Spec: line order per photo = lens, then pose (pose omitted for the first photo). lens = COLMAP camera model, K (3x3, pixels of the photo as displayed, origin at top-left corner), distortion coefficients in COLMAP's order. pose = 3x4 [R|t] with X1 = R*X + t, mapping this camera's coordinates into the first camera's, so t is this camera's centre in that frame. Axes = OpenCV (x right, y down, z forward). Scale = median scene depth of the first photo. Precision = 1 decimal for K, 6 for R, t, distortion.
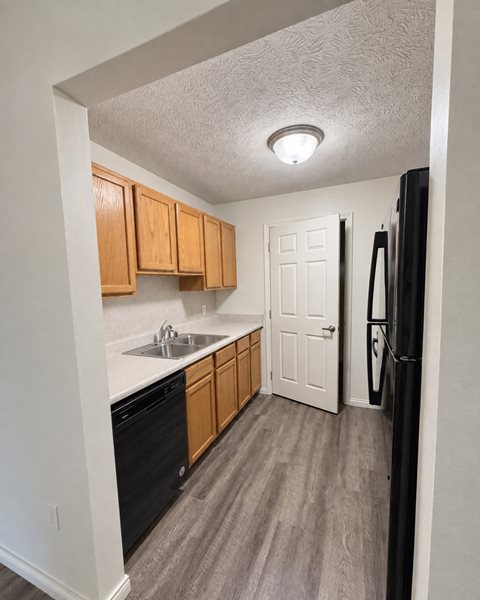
lens RADIAL K [[265.9, 0, 238.9], [0, 265.9, 319.0], [0, 0, 1]] dist [-0.004112, -0.000078]
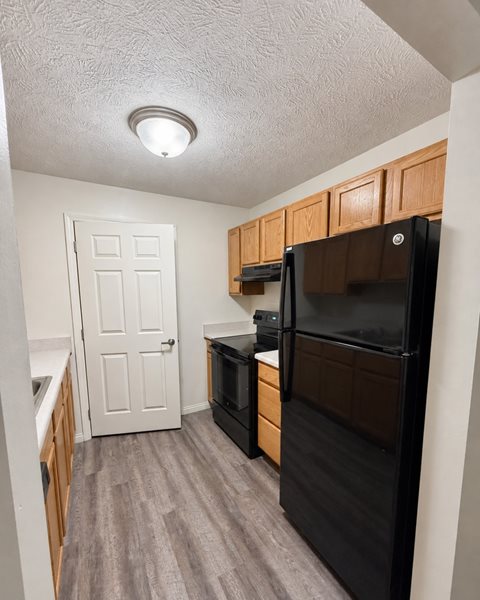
lens RADIAL K [[257.4, 0, 239.9], [0, 257.4, 319.4], [0, 0, 1]] dist [-0.001576, -0.000466]
pose [[0.599684, -0.073328, 0.796870, -0.307214], [0.100814, 0.994782, 0.015673, -0.044728], [-0.793861, 0.070937, 0.603947, 0.313171]]
